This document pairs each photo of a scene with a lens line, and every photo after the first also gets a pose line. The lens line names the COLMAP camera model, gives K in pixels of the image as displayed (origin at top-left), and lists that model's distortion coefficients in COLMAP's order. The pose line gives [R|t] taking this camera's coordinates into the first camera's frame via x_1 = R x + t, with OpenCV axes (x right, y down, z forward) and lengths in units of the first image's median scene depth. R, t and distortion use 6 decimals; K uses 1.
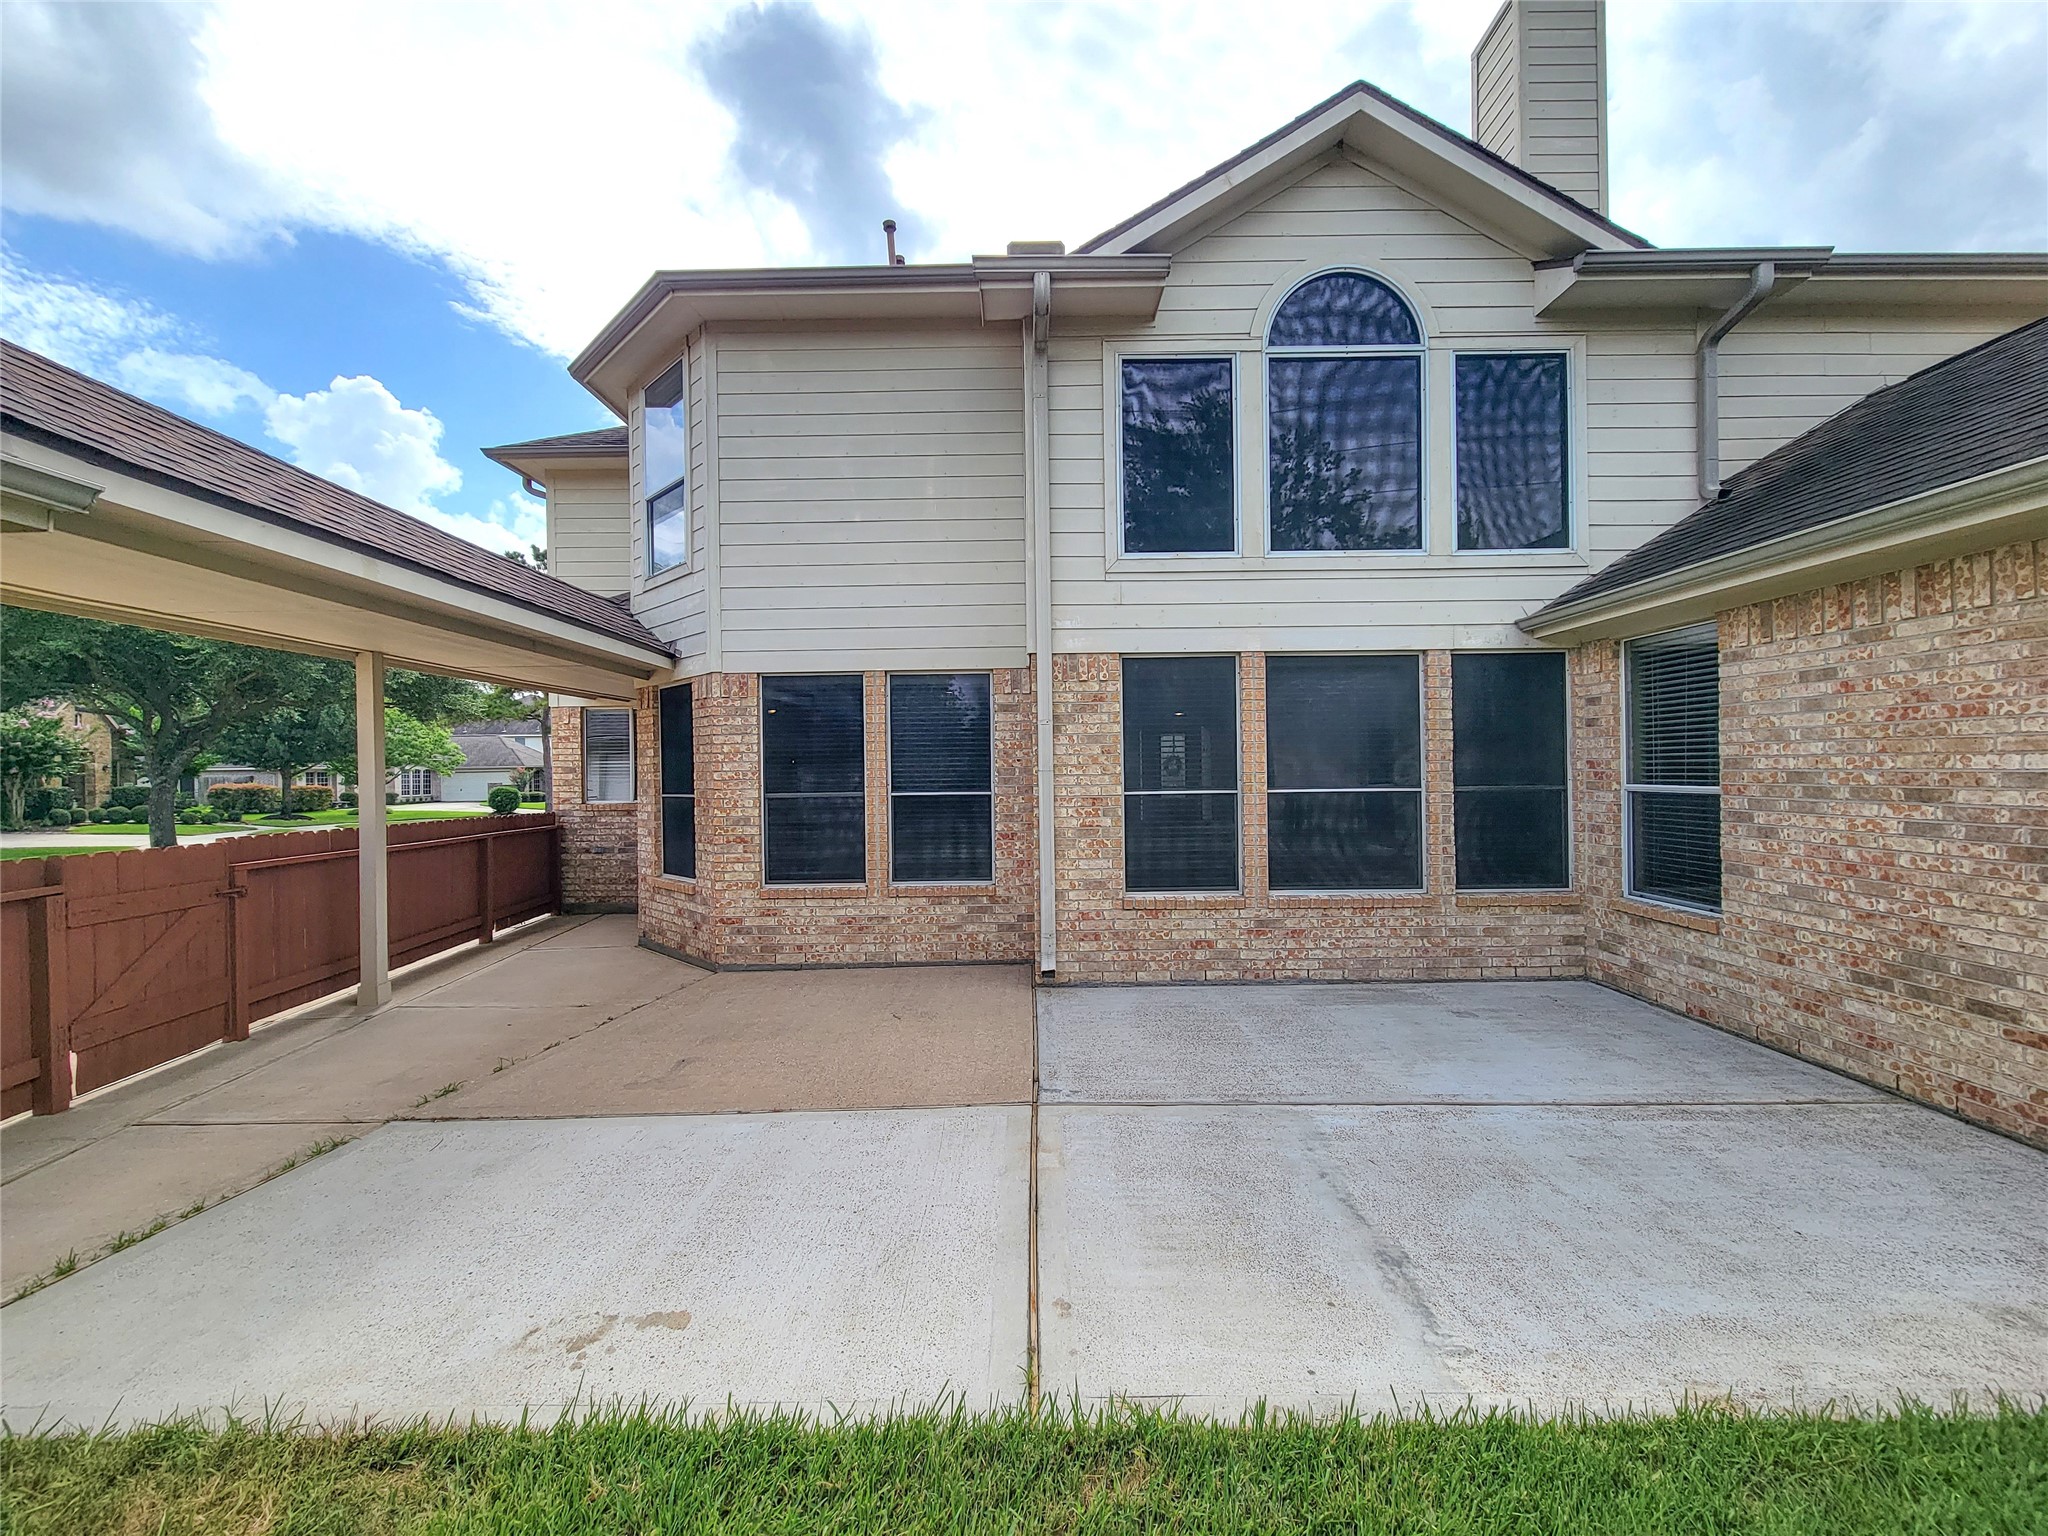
lens RADIAL K [[844.8, 0, 1022.0], [0, 844.8, 769.8], [0, 0, 1]] dist [-0.002023, -0.000708]
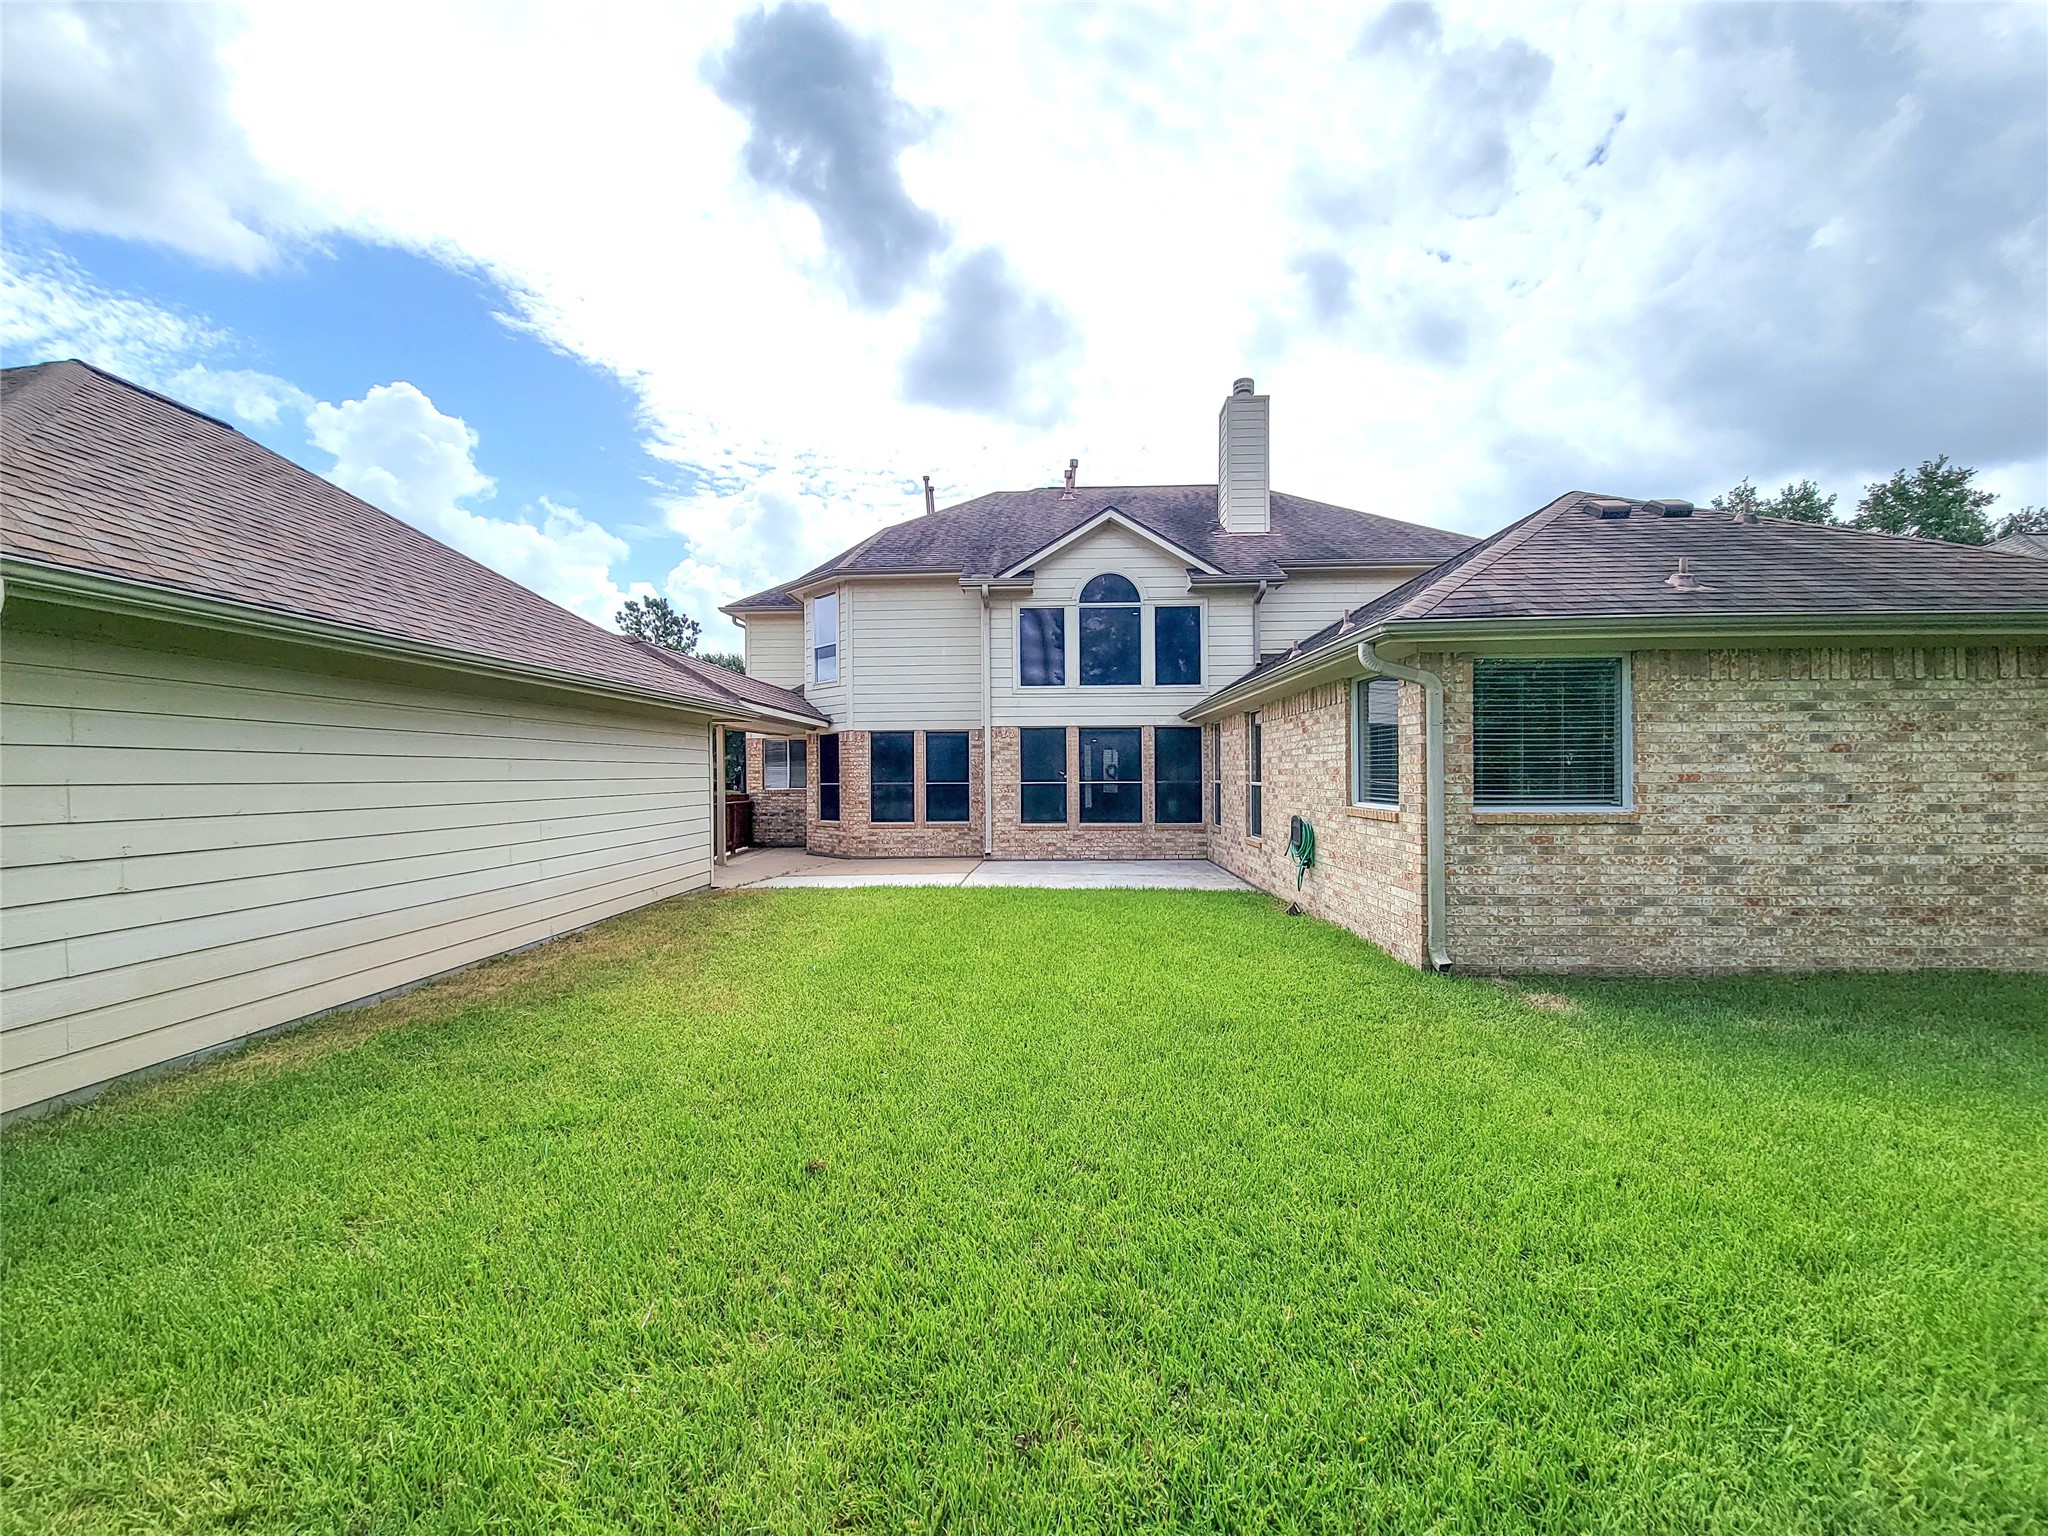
lens RADIAL K [[844.8, 0, 1026.3], [0, 844.8, 771.4], [0, 0, 1]] dist [-0.002023, -0.000708]
pose [[0.999600, 0.007127, -0.027368, 0.186312], [-0.007207, 0.999970, -0.002845, 0.000988], [0.027347, 0.003041, 0.999621, -1.325043]]
